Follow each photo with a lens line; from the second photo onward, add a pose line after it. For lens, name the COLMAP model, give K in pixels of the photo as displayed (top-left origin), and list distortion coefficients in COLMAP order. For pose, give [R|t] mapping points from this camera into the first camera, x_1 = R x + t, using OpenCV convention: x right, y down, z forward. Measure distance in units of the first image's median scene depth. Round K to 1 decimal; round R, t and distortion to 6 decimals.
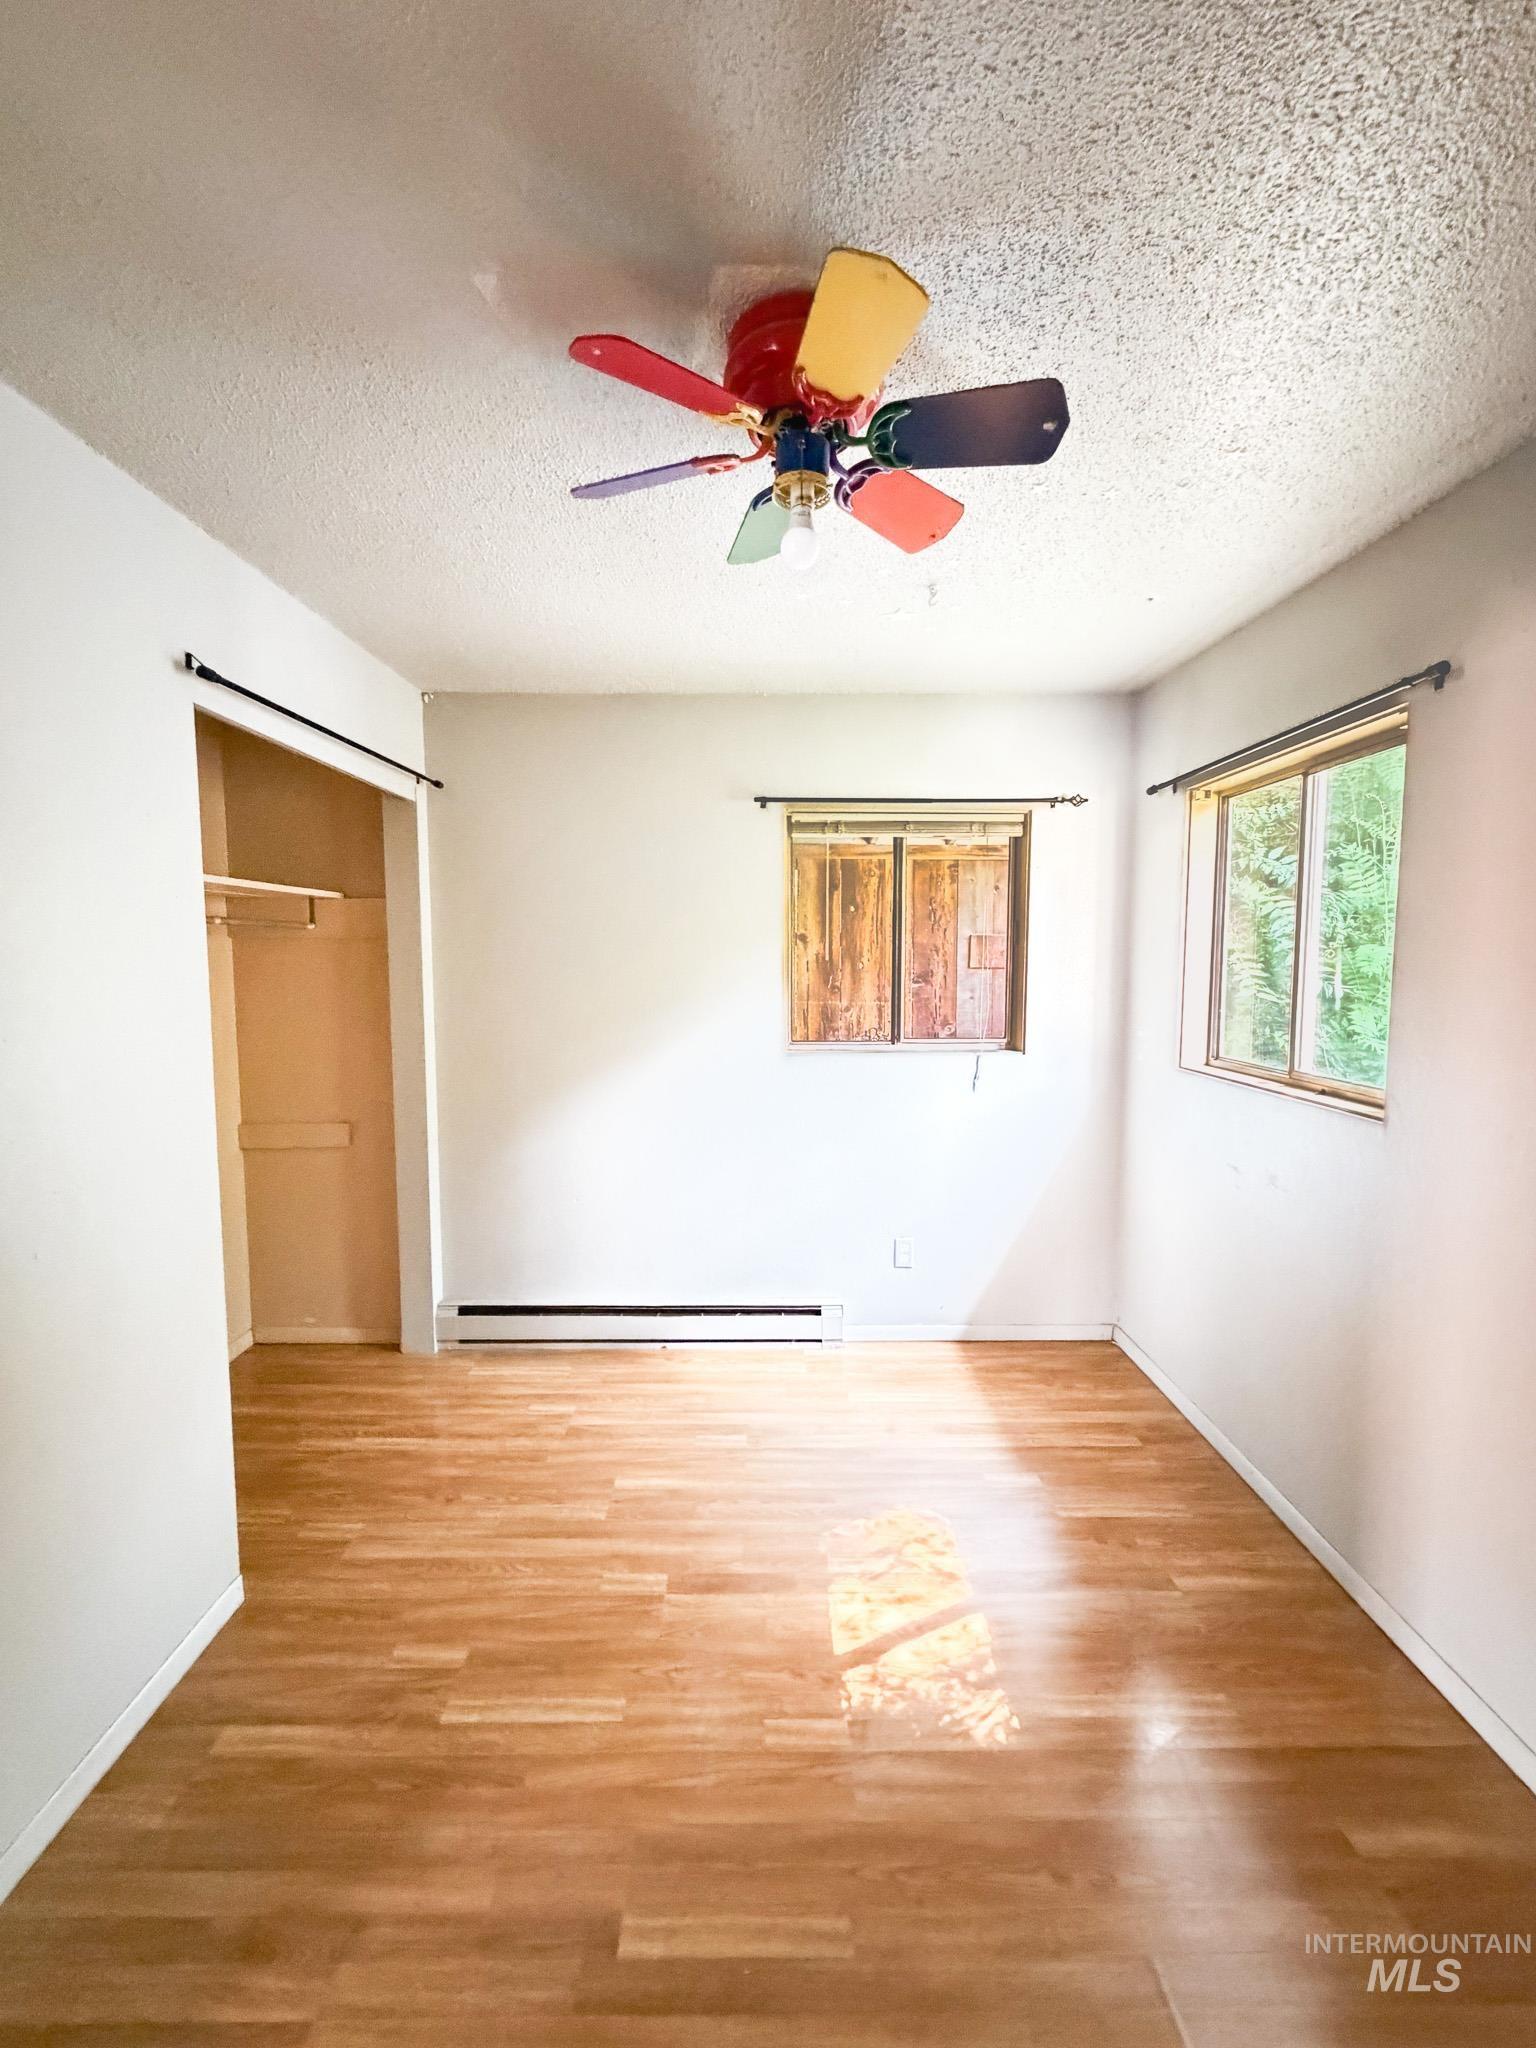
lens RADIAL K [[825.6, 0, 763.0], [0, 825.6, 1018.6], [0, 0, 1]] dist [0.000261, 0.000314]
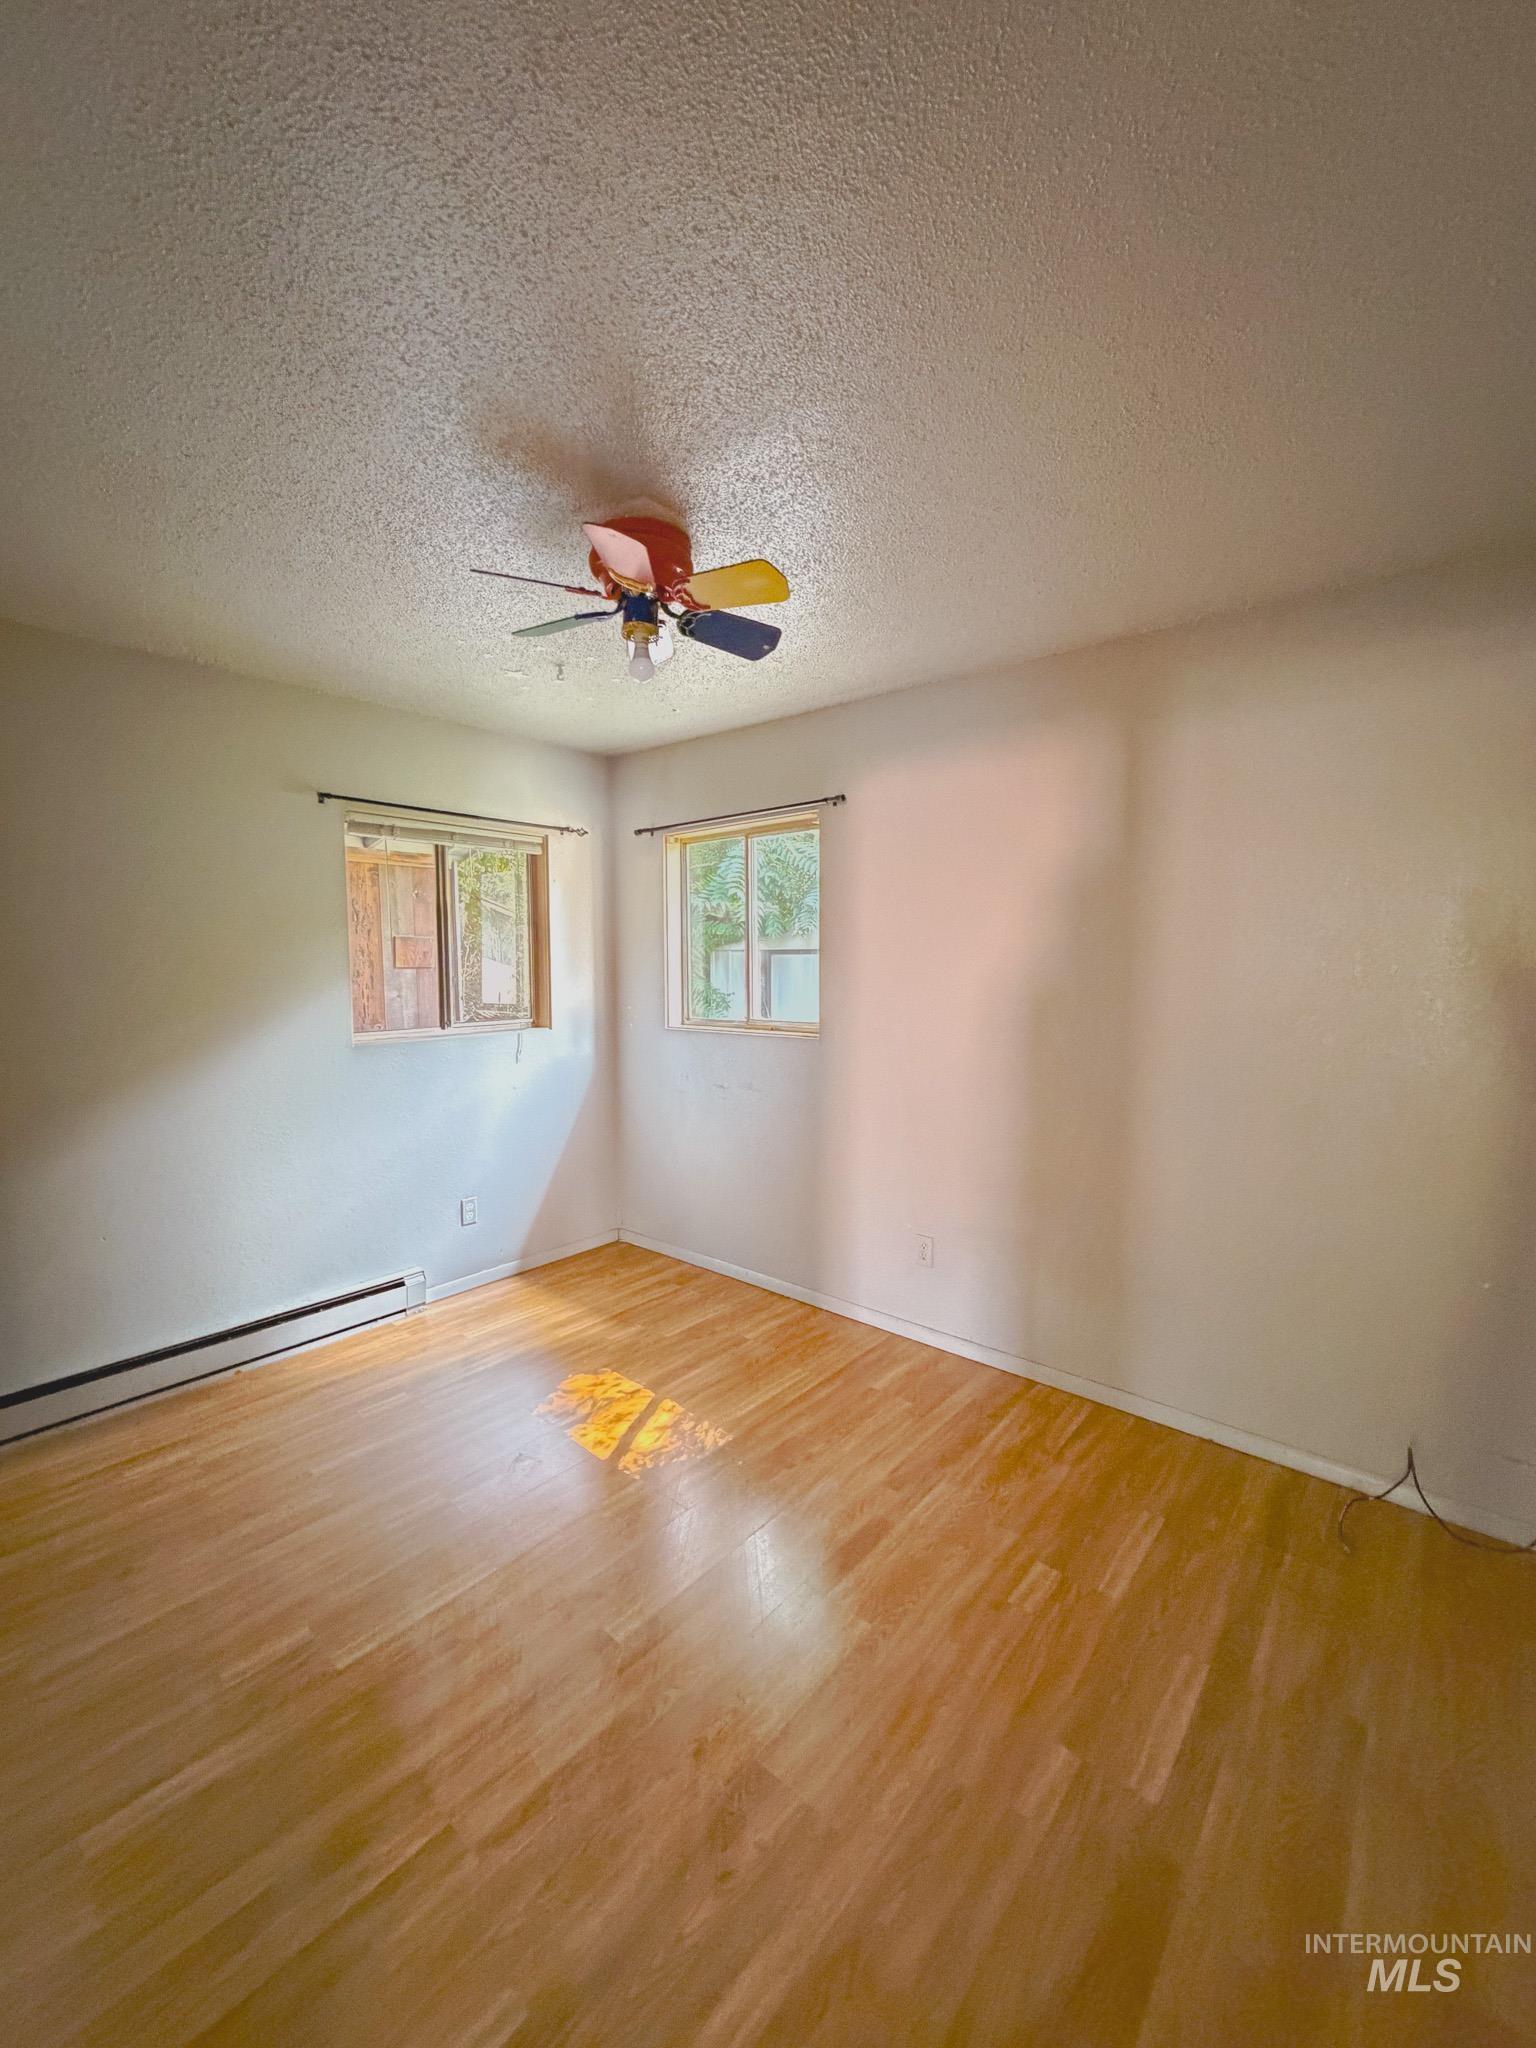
lens RADIAL K [[813.7, 0, 761.2], [0, 813.7, 1019.1], [0, 0, 1]] dist [-0.000745, 0.000200]
pose [[0.662922, -0.057488, 0.746478, -0.469604], [0.064504, 0.997726, 0.019553, 0.028595], [-0.745905, 0.035188, 0.665122, -0.068736]]
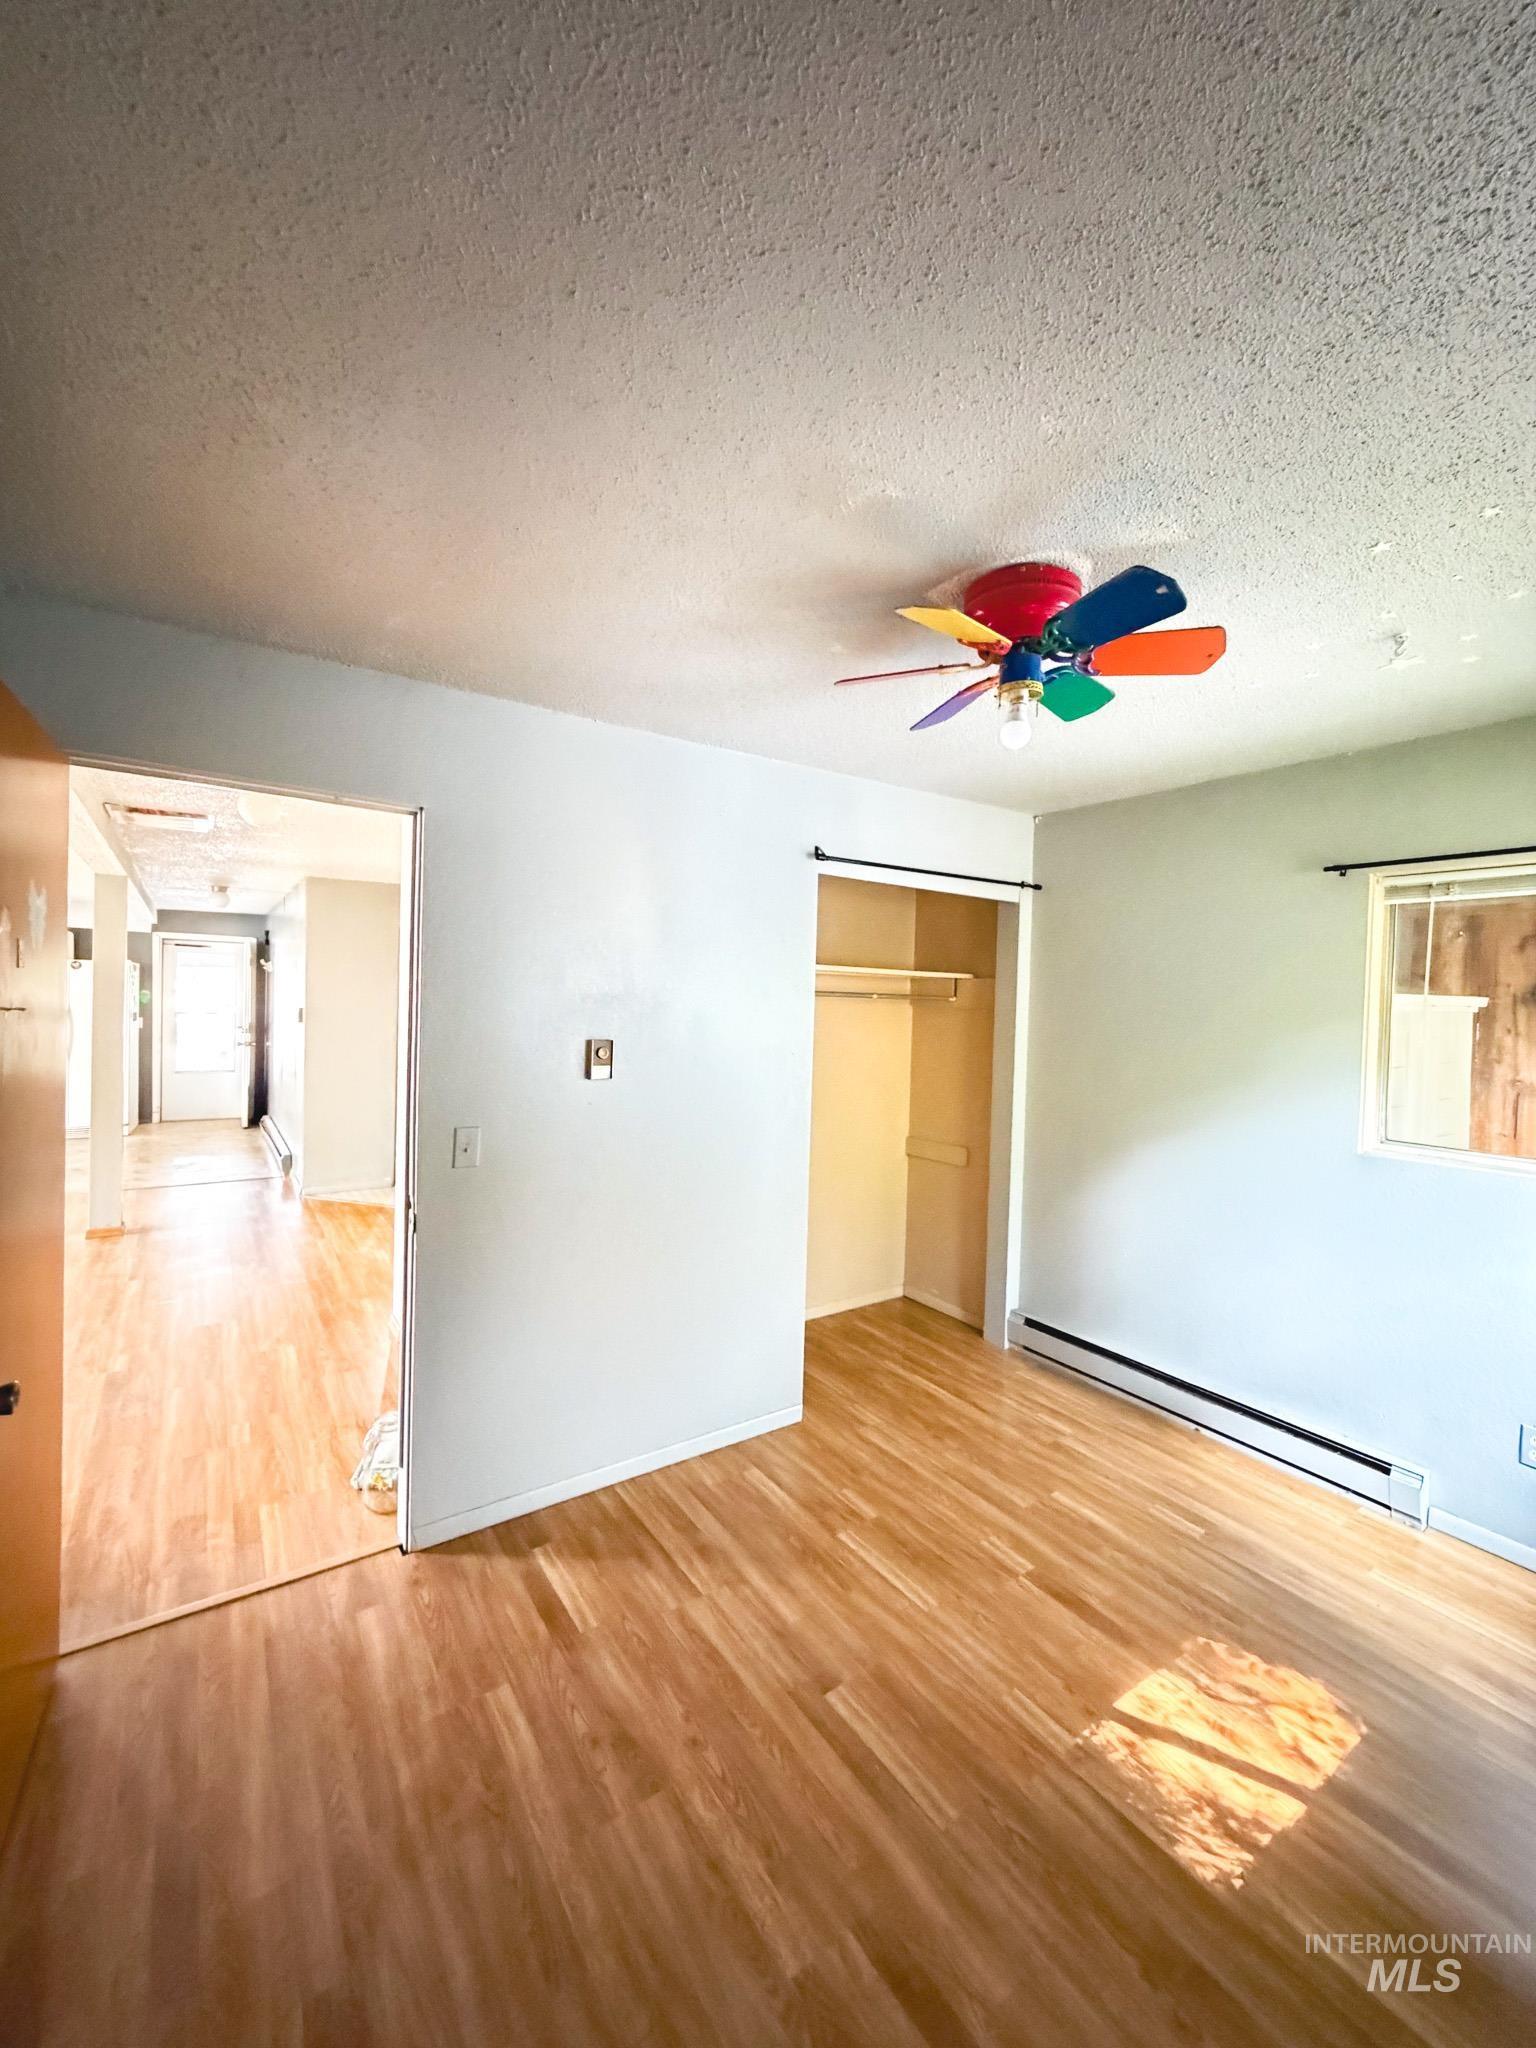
lens RADIAL K [[813.7, 0, 761.2], [0, 813.7, 1019.1], [0, 0, 1]] dist [-0.000745, 0.000200]
pose [[0.564422, 0.033621, -0.824802, 0.445571], [-0.094299, 0.995256, -0.023961, -0.019025], [0.820083, 0.091302, 0.564914, -0.018941]]
